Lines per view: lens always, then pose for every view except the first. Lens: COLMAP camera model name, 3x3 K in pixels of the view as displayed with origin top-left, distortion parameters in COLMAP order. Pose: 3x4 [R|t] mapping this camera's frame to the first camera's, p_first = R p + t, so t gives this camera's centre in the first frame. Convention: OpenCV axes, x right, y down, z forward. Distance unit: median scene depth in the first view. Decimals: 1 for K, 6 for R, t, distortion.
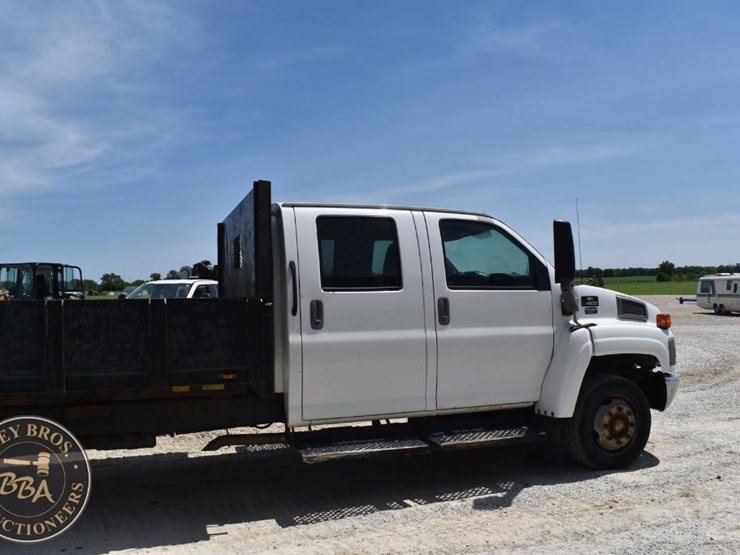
lens RADIAL K [[644.9, 0, 370.0], [0, 644.9, 277.5], [0, 0, 1]] dist [-0.101073, 0.016471]
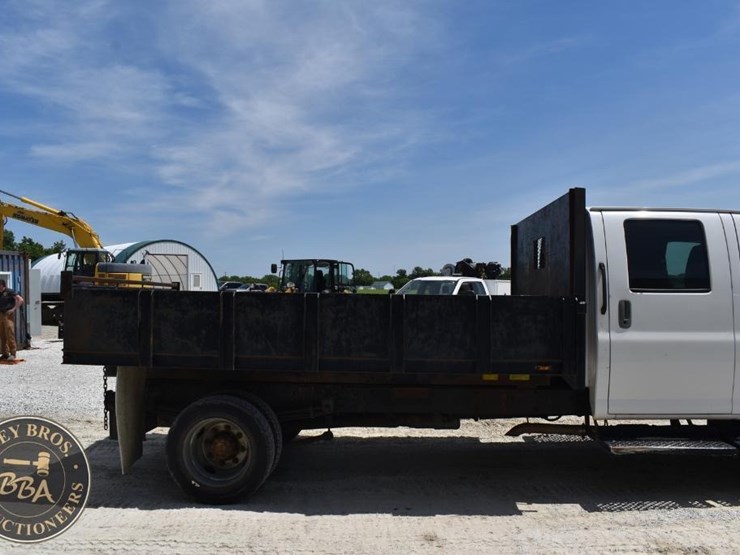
lens RADIAL K [[644.9, 0, 370.0], [0, 644.9, 277.5], [0, 0, 1]] dist [-0.101073, 0.016471]
pose [[0.930707, 0.017344, -0.365355, -0.092042], [-0.015879, 0.999849, 0.007013, -0.002407], [0.365422, -0.000725, 0.930842, -0.110901]]
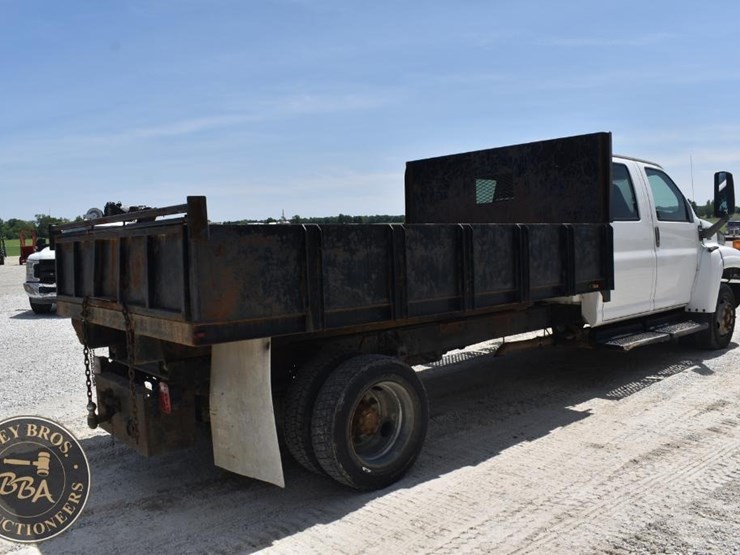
lens RADIAL K [[644.9, 0, 370.0], [0, 644.9, 277.5], [0, 0, 1]] dist [-0.101073, 0.016471]
pose [[0.928052, -0.030526, 0.371197, -0.996892], [-0.000200, 0.996595, 0.082457, 0.030245], [-0.372450, -0.076599, 0.924886, -0.000946]]
